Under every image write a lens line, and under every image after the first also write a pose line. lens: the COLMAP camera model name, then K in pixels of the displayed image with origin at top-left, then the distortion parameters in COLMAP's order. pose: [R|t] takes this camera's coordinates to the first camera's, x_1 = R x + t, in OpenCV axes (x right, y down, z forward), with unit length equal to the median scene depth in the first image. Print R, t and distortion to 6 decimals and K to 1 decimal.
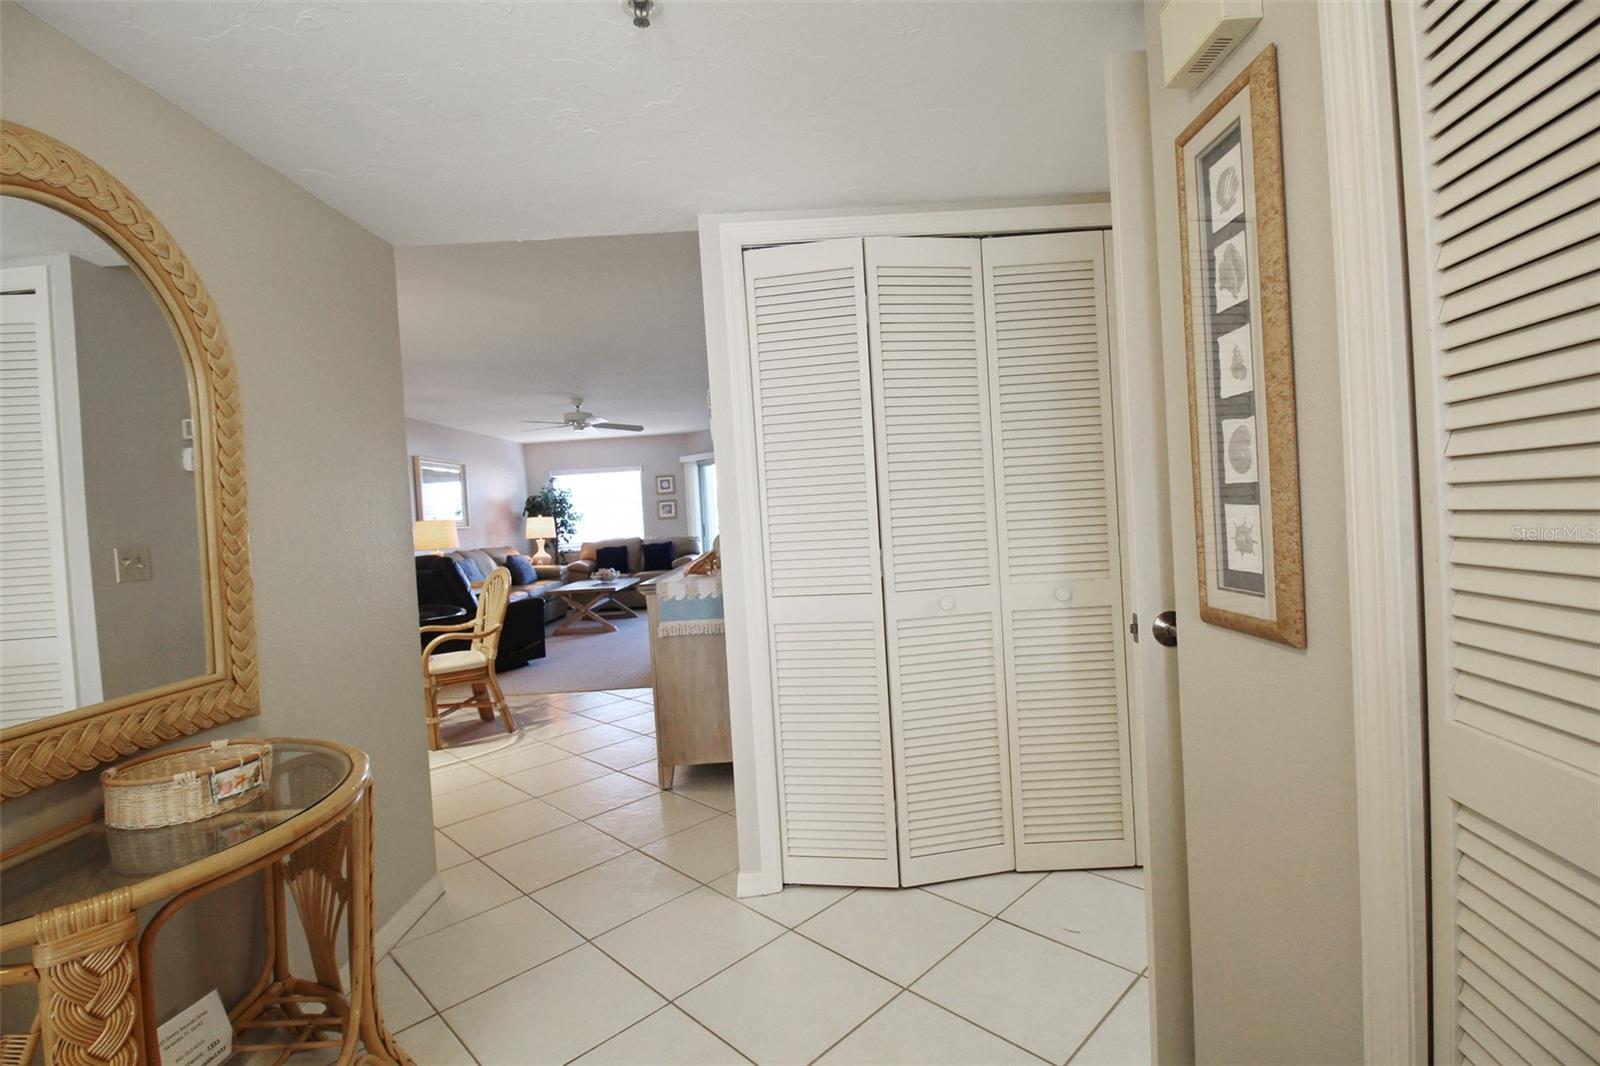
lens RADIAL K [[768.3, 0, 812.8], [0, 768.3, 530.1], [0, 0, 1]] dist [-0.012641, -0.003368]
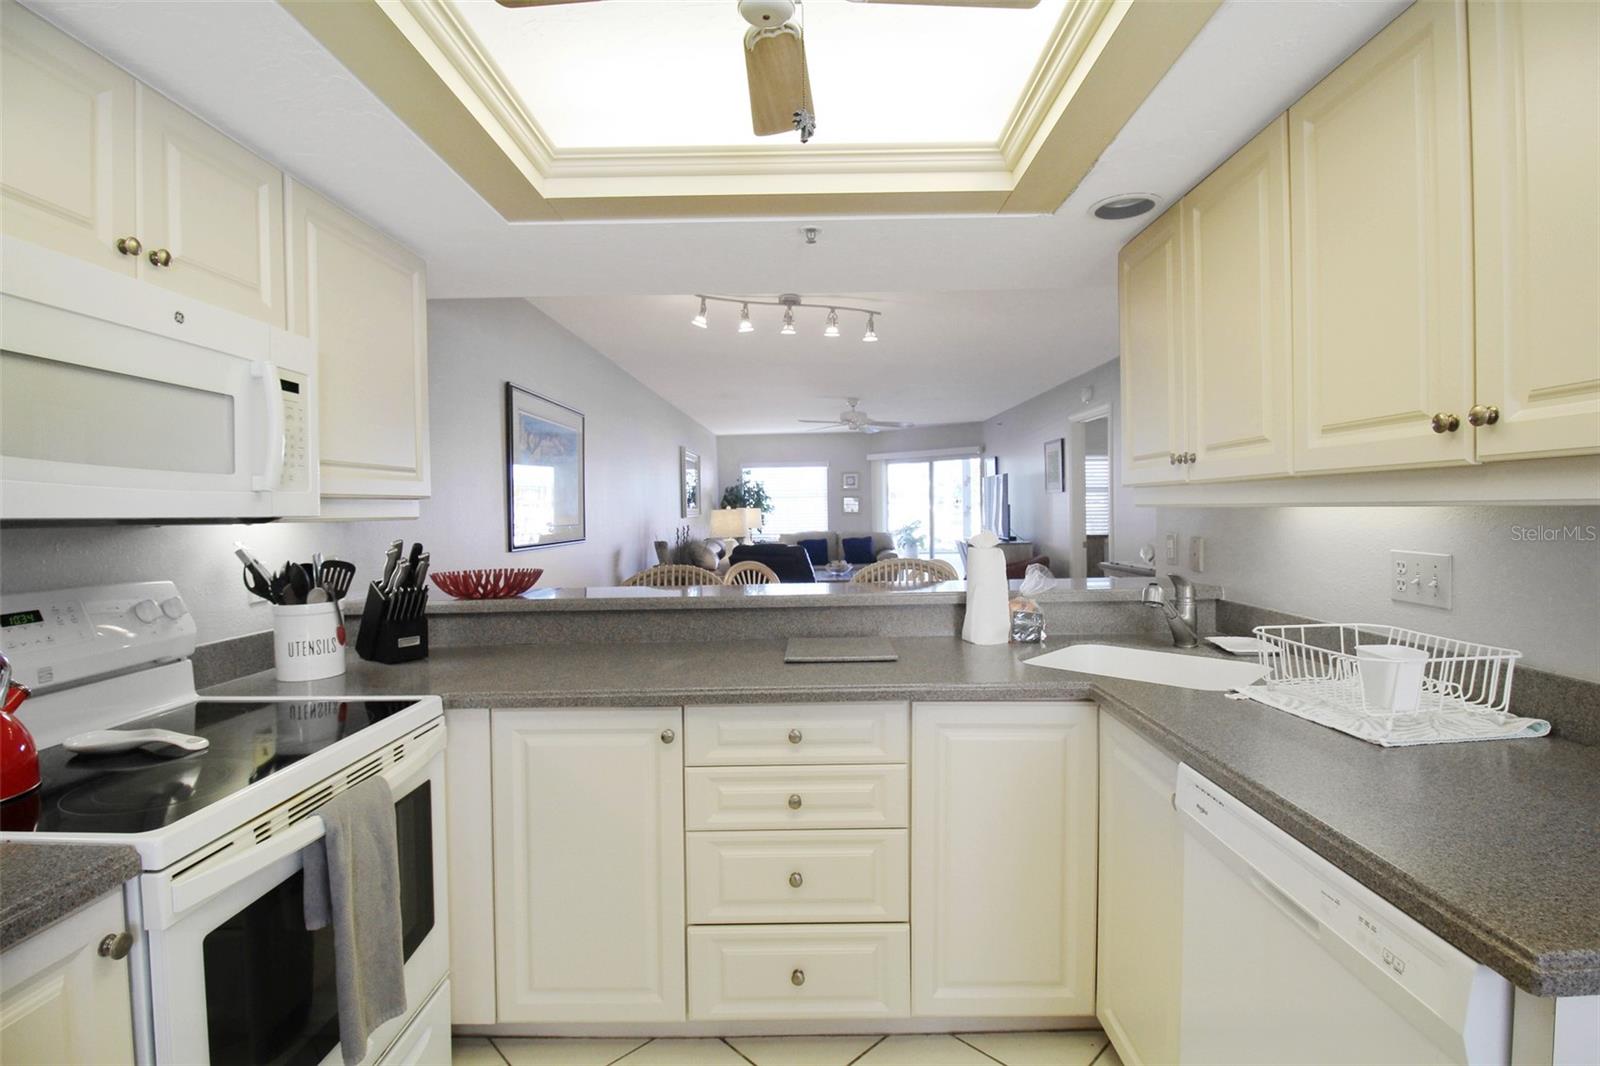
lens RADIAL K [[768.3, 0, 806.3], [0, 768.3, 536.2], [0, 0, 1]] dist [-0.012641, -0.003368]
pose [[0.999186, 0.040331, -0.000936, -0.270167], [-0.040318, 0.999122, 0.011348, 0.005386], [0.001393, -0.011301, 0.999935, -0.043860]]
